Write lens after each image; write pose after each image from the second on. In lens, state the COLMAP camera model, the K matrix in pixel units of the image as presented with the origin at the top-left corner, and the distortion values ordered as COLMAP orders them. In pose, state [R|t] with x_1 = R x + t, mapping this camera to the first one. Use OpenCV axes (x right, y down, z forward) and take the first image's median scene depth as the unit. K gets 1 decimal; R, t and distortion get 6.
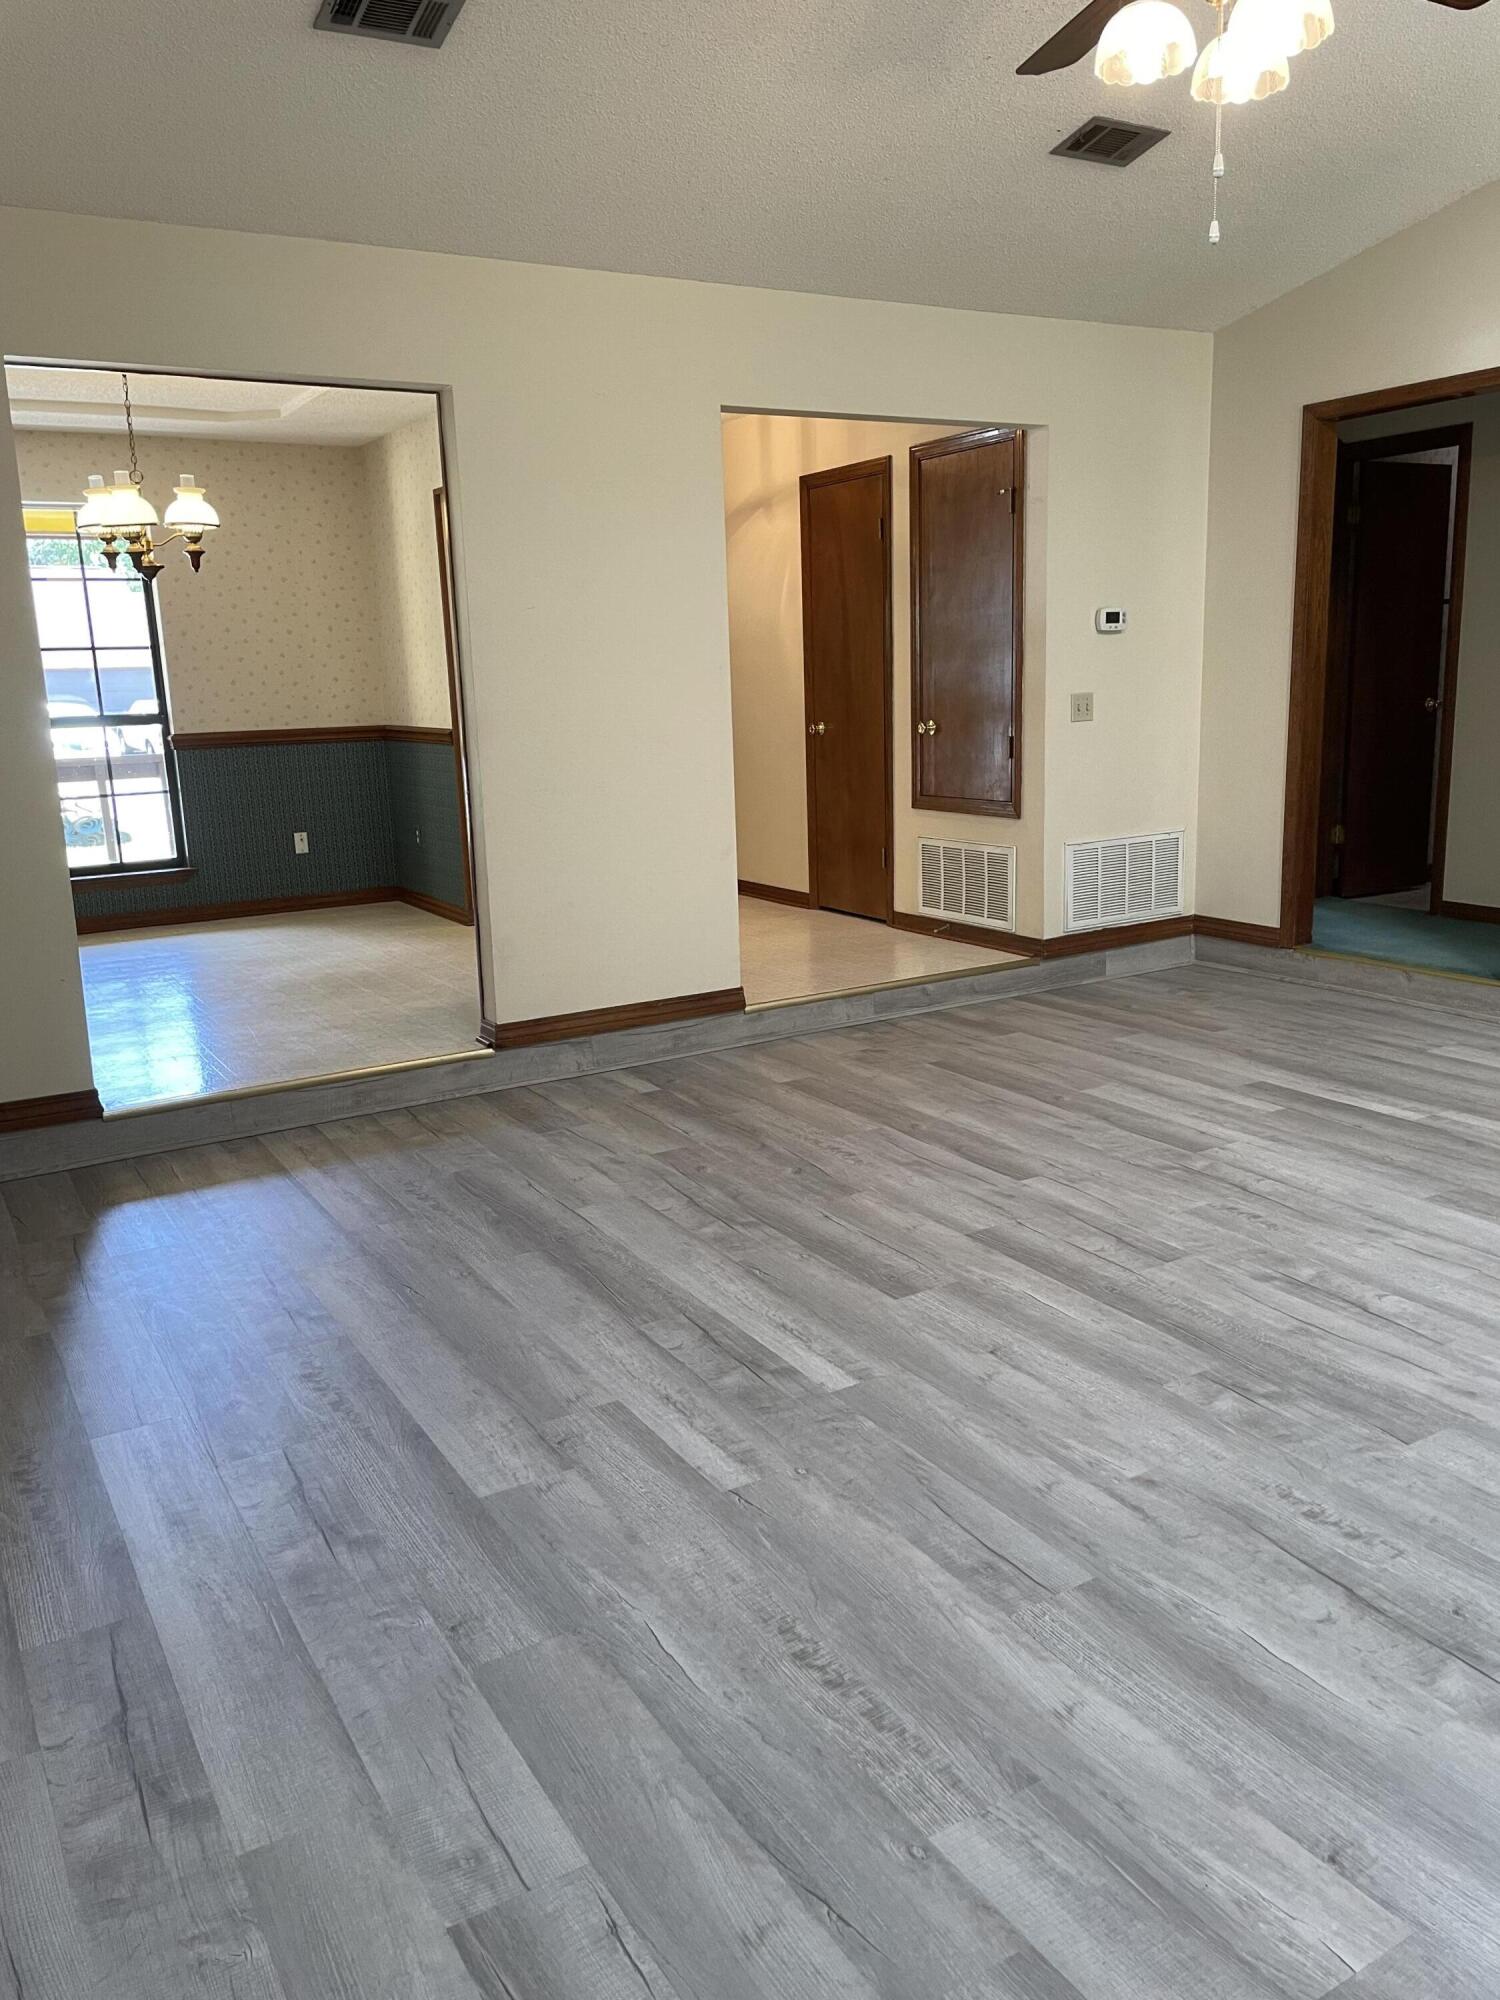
lens RADIAL K [[1507.2, 0, 750.7], [0, 1507.2, 1000.4], [0, 0, 1]] dist [0.013500, -0.009839]
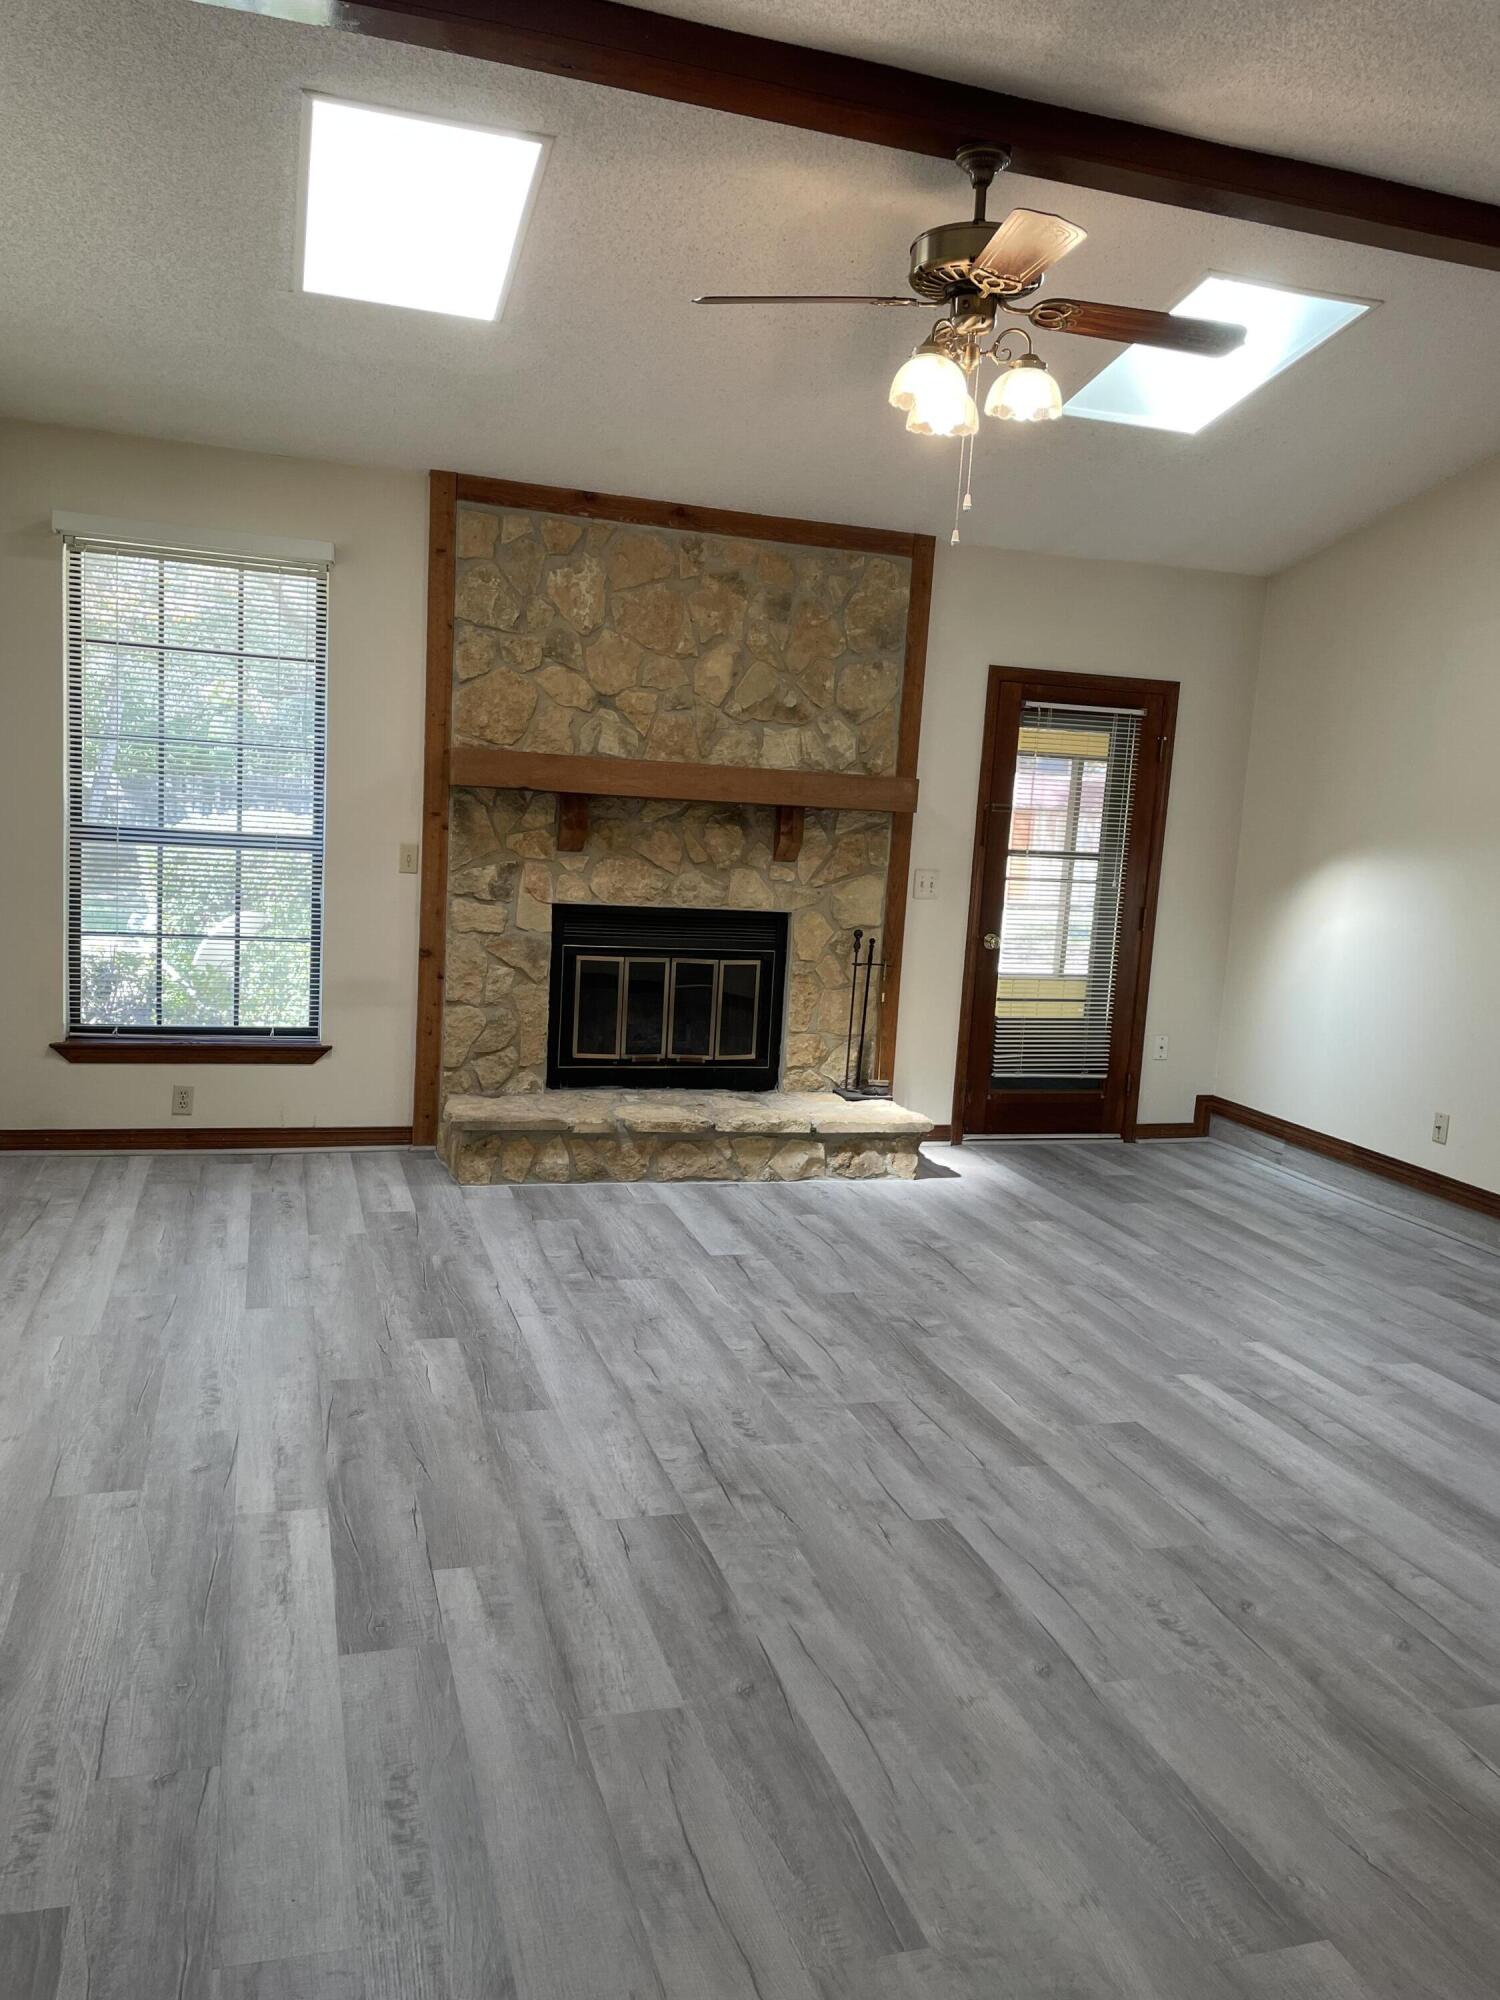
lens RADIAL K [[1507.2, 0, 749.9], [0, 1507.2, 1000.2], [0, 0, 1]] dist [0.013500, -0.009839]
pose [[-0.972387, -0.046581, 0.228679, 0.121988], [0.031992, 0.944020, 0.328332, -0.436087], [-0.231172, 0.326582, -0.916463, 1.826463]]
